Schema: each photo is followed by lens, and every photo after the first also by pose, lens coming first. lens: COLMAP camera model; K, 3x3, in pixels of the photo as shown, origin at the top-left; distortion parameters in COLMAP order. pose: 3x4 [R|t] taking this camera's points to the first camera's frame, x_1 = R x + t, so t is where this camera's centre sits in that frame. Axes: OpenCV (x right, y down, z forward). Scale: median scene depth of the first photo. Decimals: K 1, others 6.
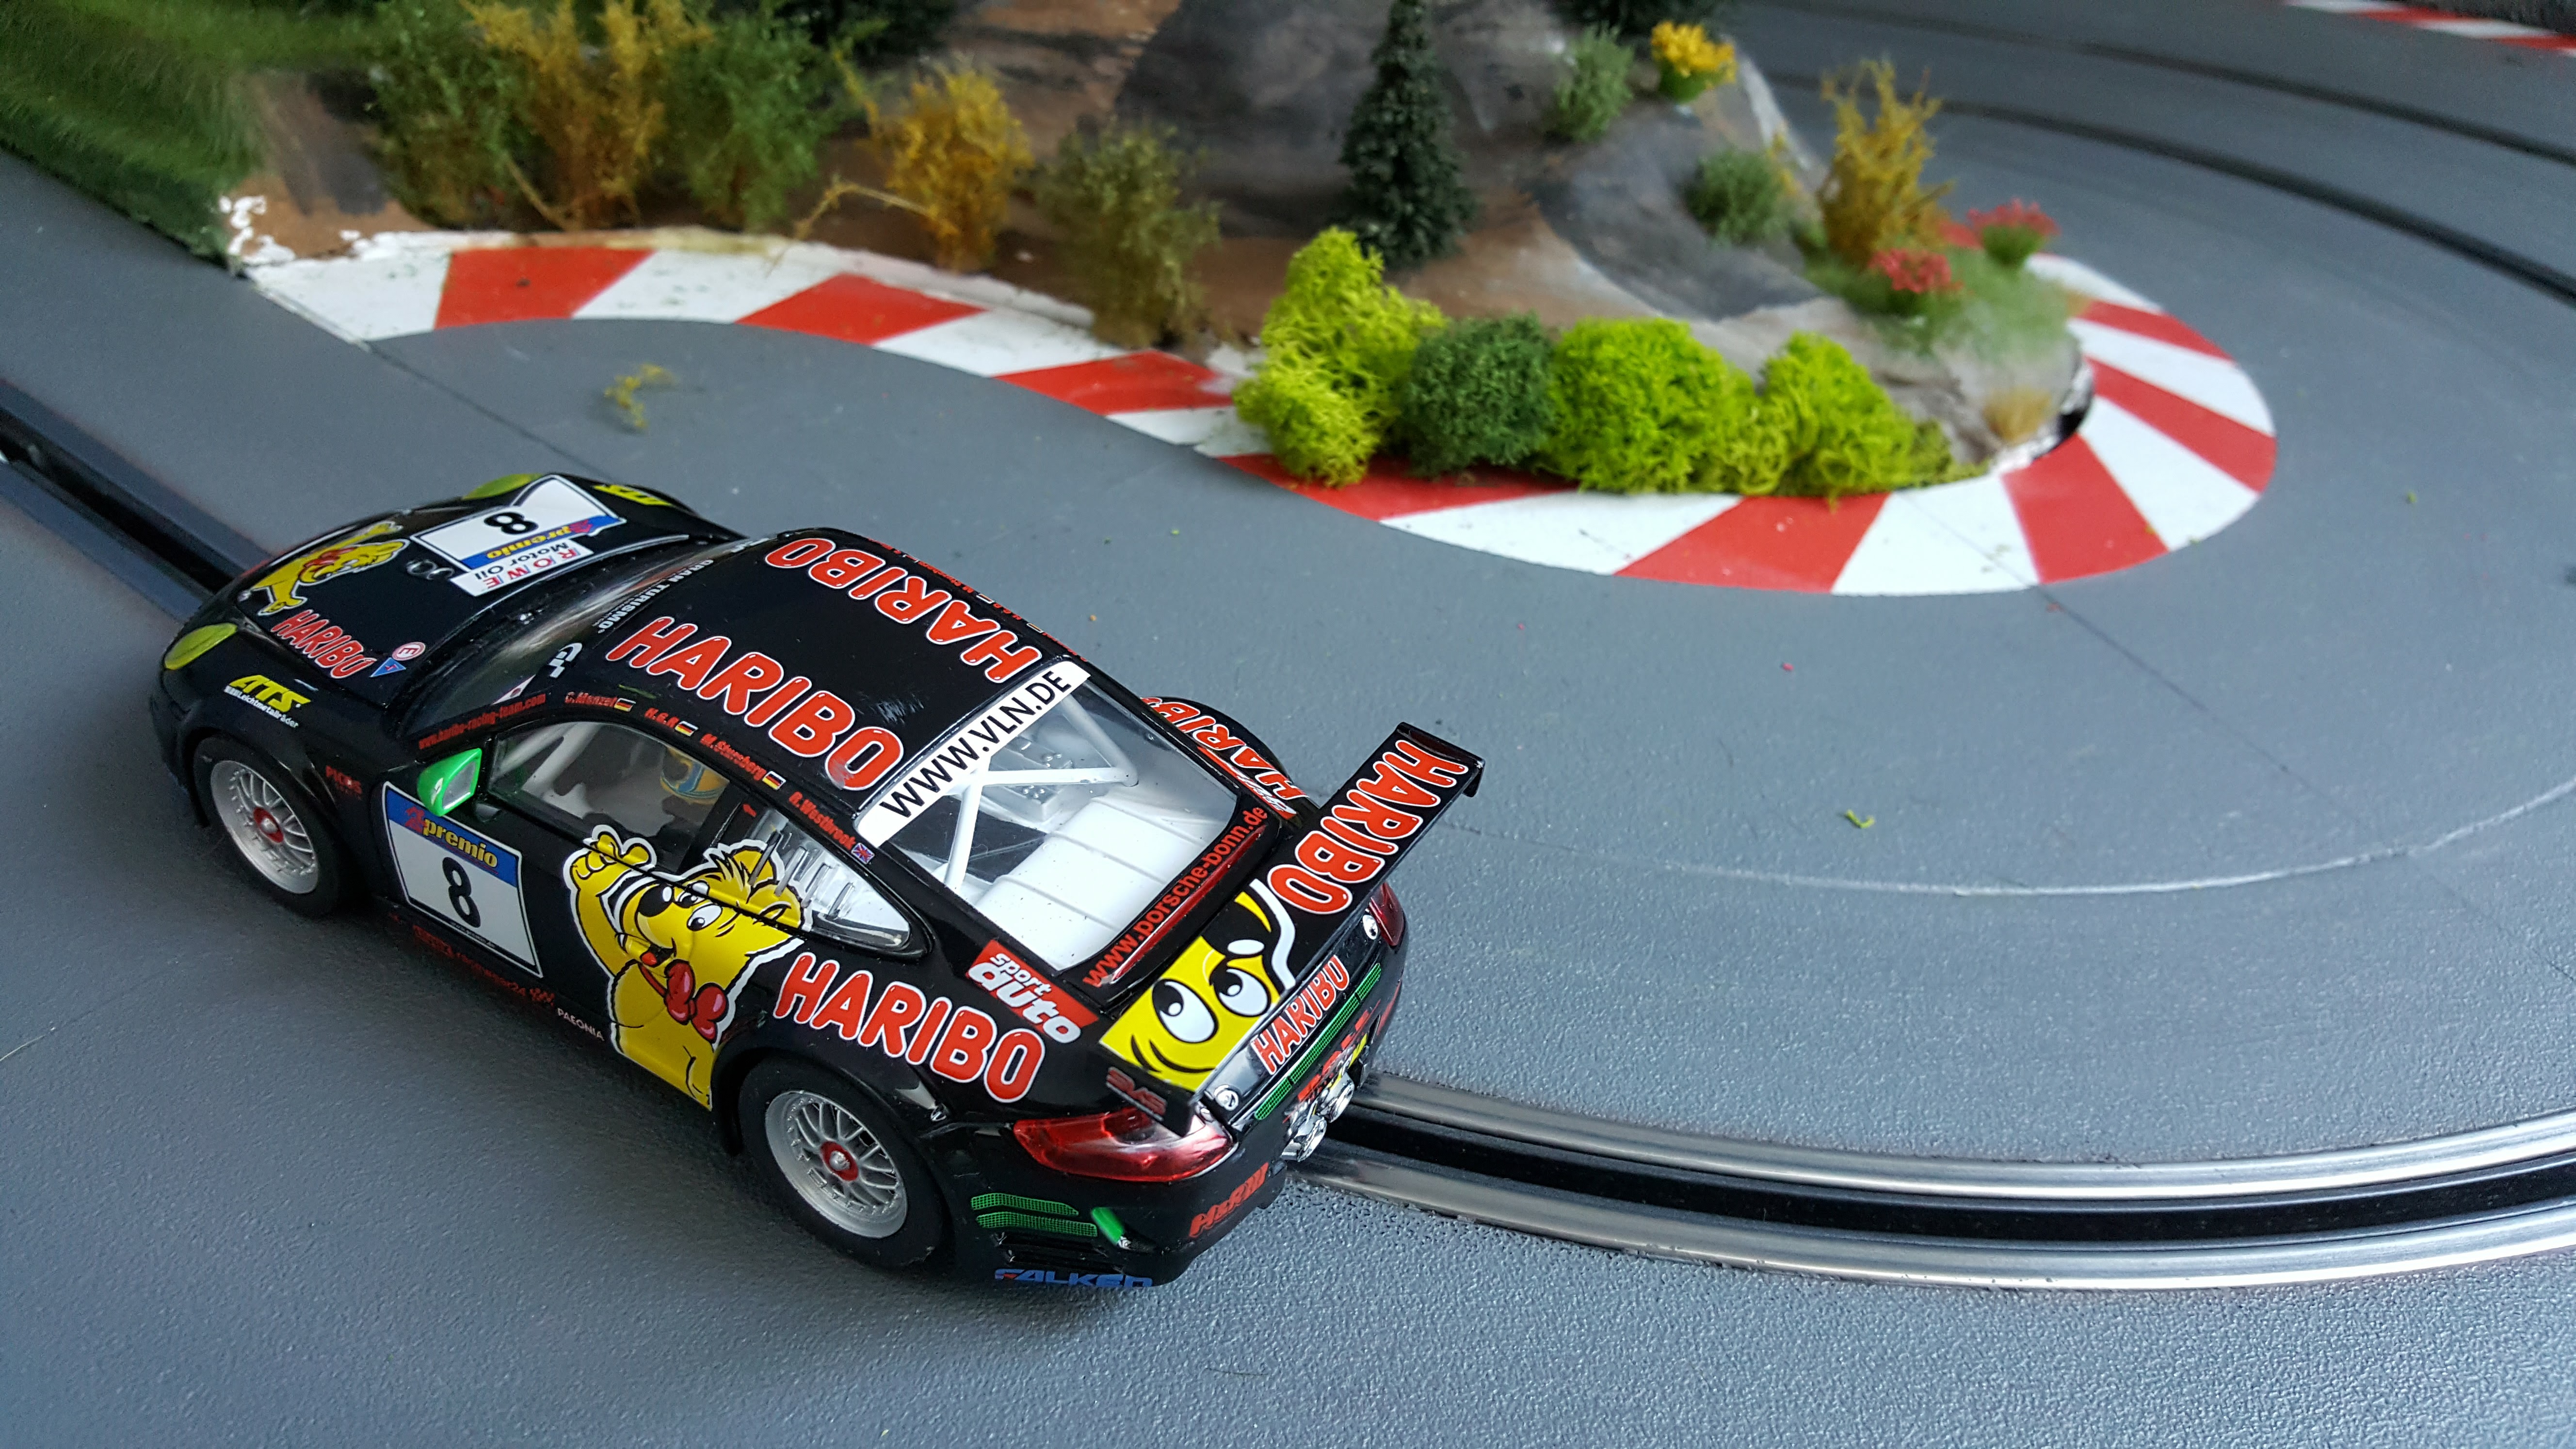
lens RADIAL K [[2029.7, 0, 1261.3], [0, 2029.7, 716.5], [0, 0, 1]] dist [0.178605, -0.275456]
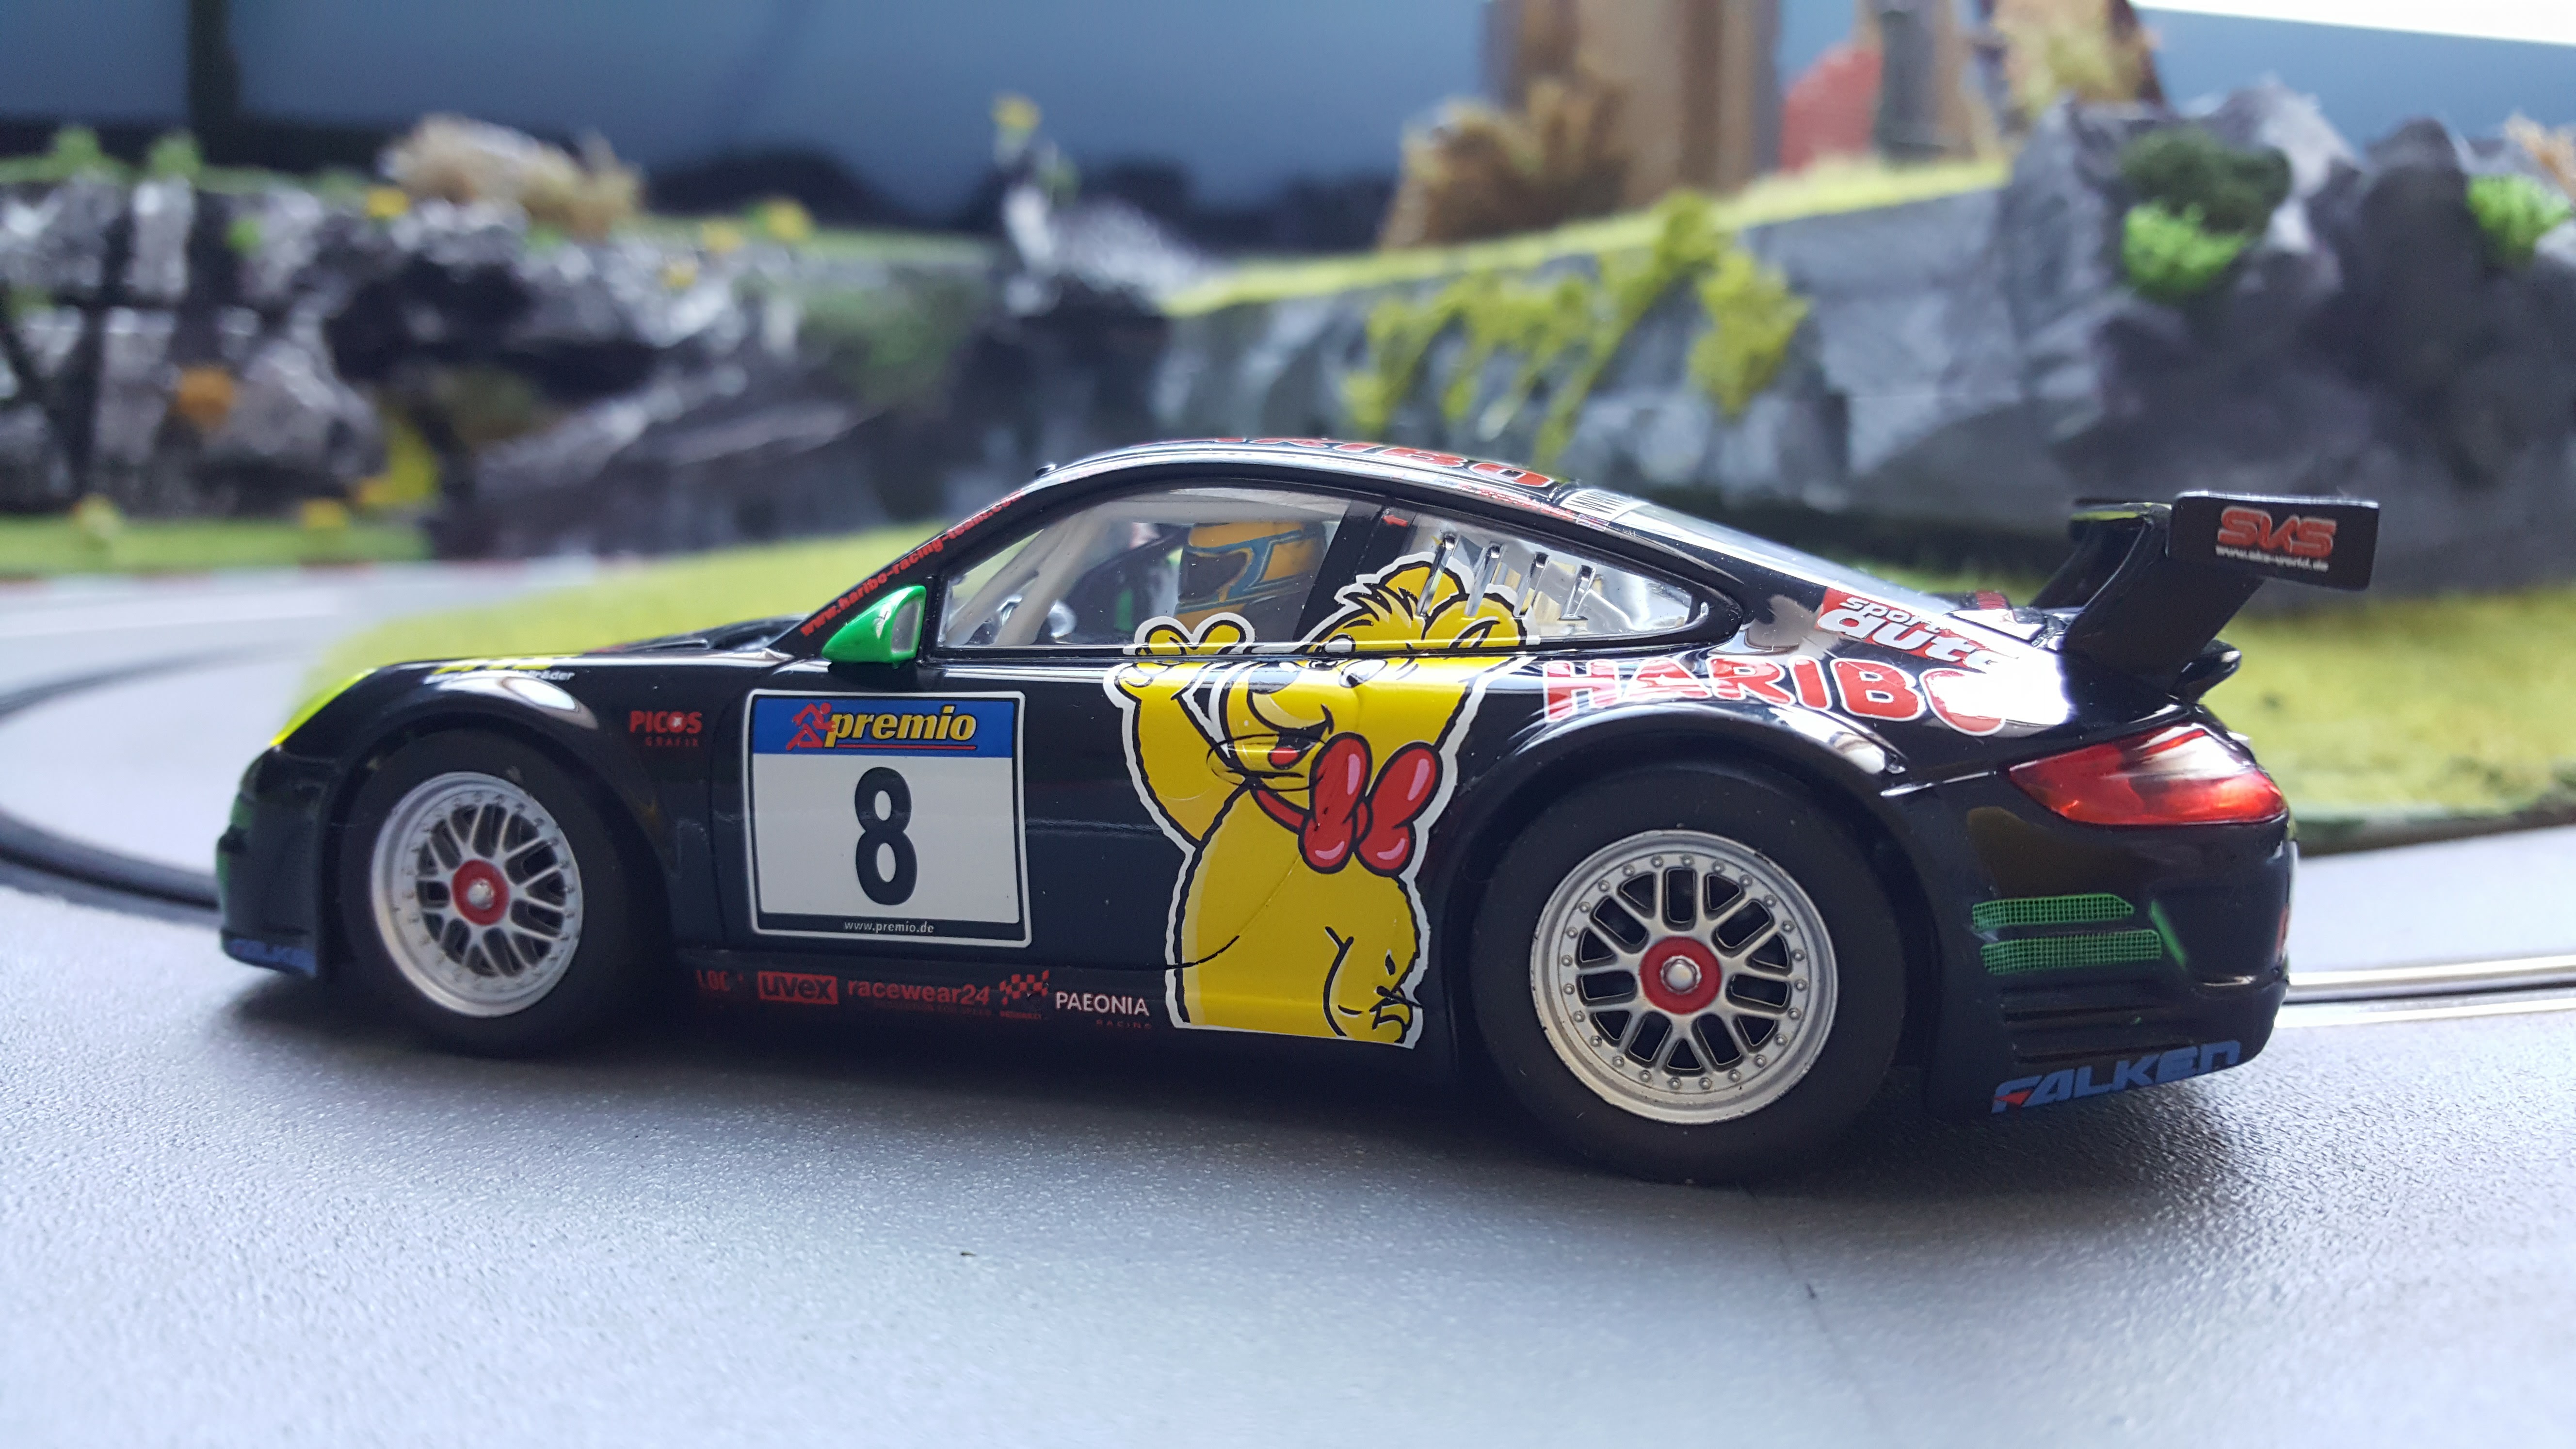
lens RADIAL K [[1981.8, 0, 1288.0], [0, 1981.8, 724.5], [0, 0, 1]] dist [0.178779, -0.251891]
pose [[0.960814, -0.102101, 0.257703, -0.457385], [0.218034, 0.852448, -0.475177, 0.405205], [-0.171162, 0.512745, 0.841306, 0.485218]]
